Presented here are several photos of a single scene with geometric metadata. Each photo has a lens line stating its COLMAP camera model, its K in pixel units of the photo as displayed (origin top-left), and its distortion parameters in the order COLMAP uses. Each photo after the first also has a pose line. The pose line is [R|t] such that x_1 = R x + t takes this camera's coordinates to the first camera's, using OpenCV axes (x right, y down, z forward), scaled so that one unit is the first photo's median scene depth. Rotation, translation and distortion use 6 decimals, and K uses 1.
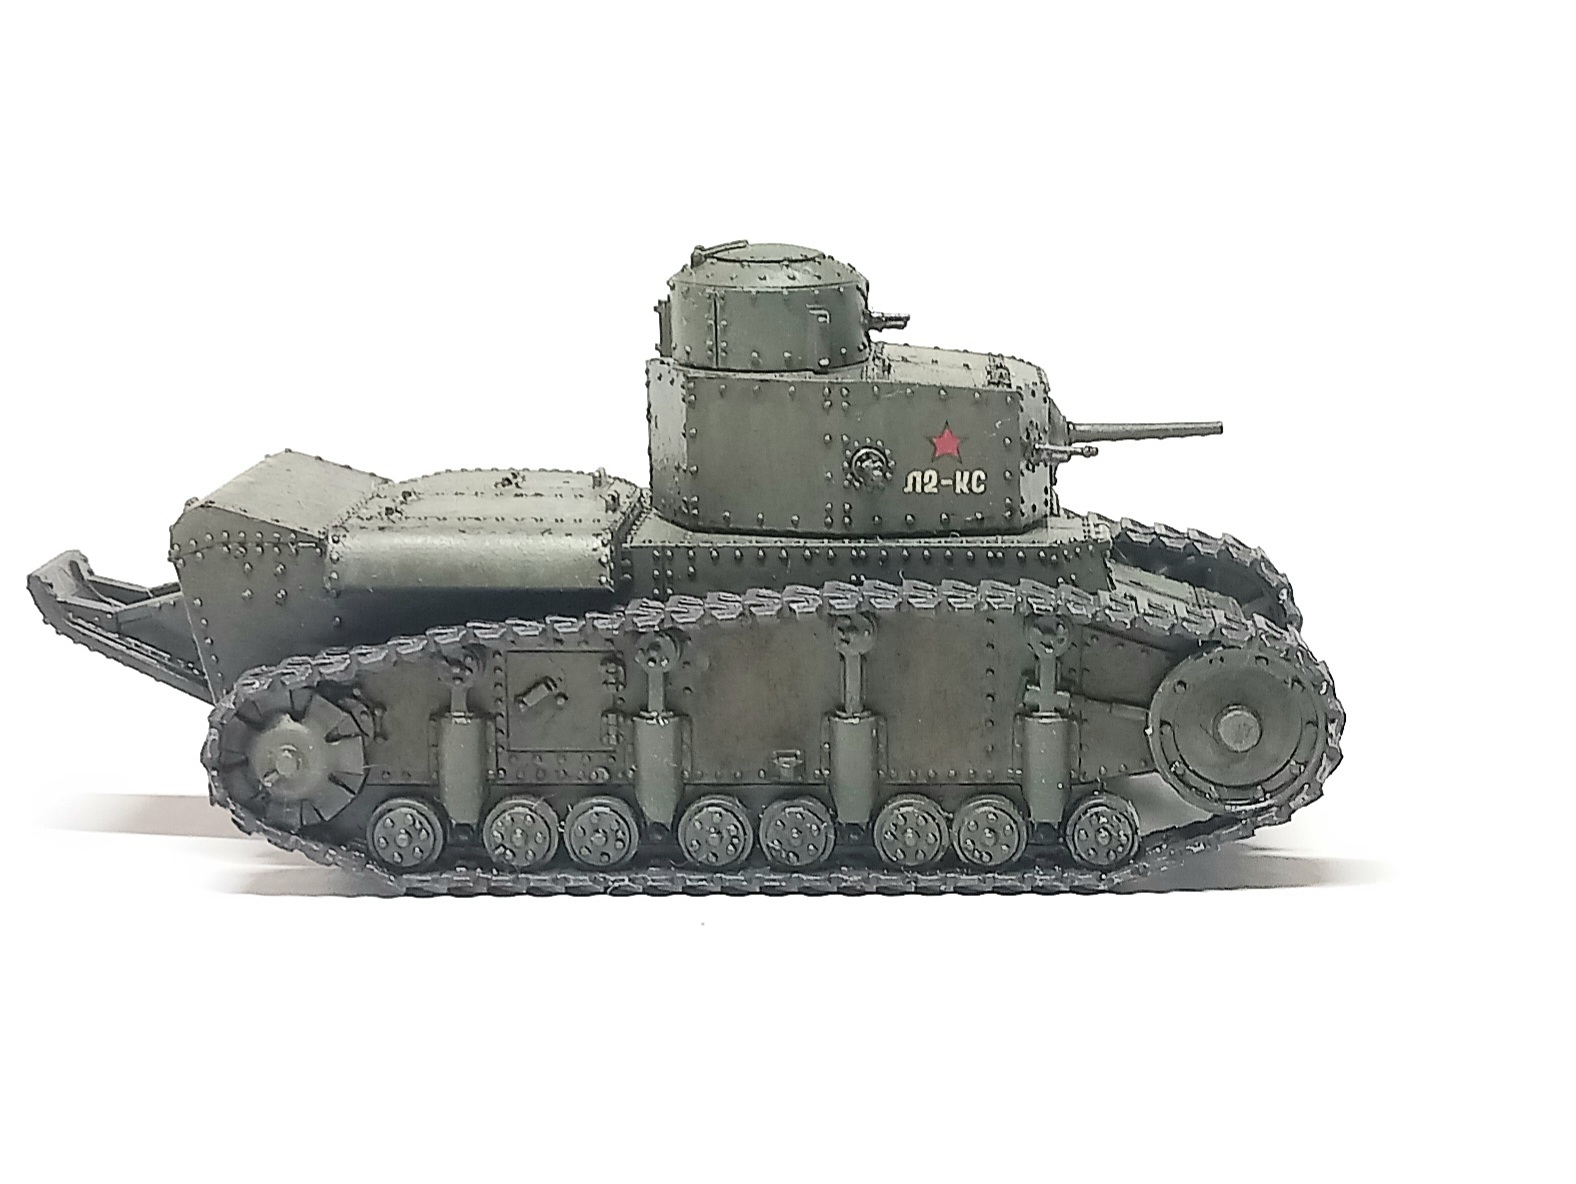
lens RADIAL K [[3554.3, 0, 788.0], [0, 3554.3, 592.0], [0, 0, 1]] dist [0.142214, -0.091730]
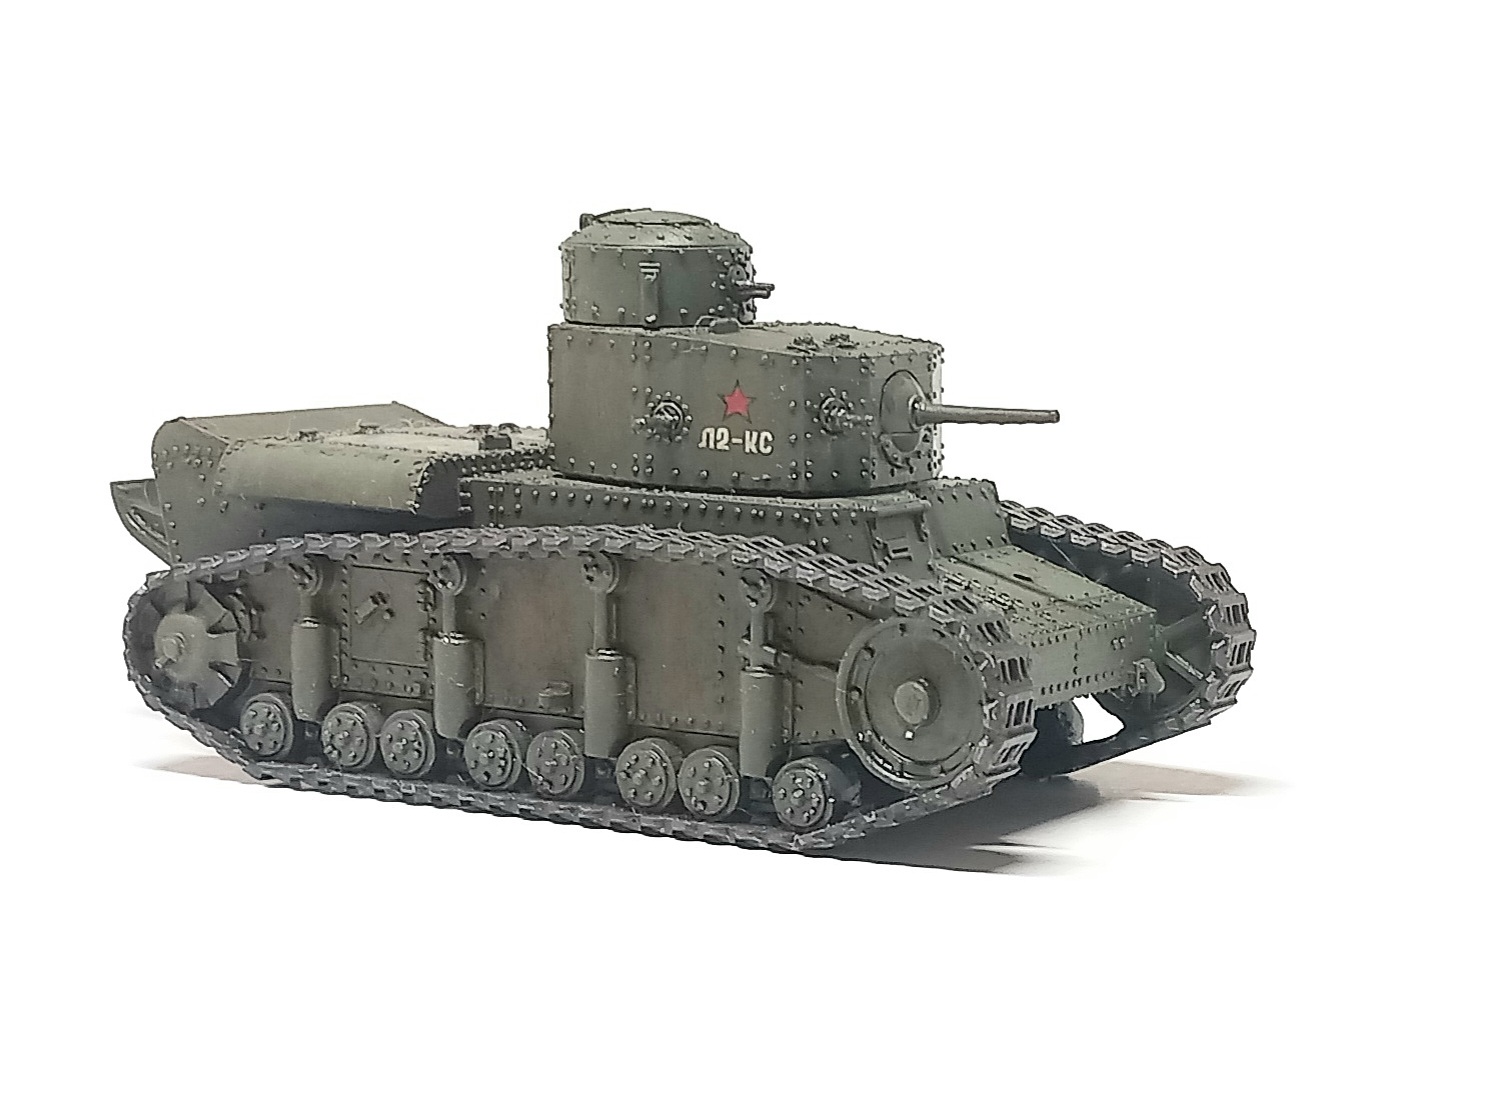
lens RADIAL K [[3358.1, 0, 744.5], [0, 3358.1, 559.0], [0, 0, 1]] dist [0.142214, -0.091730]
pose [[0.869419, 0.084273, -0.486835, 0.523328], [-0.115035, 0.992794, -0.033580, 0.035307], [0.480496, 0.085199, 0.872848, 0.162729]]
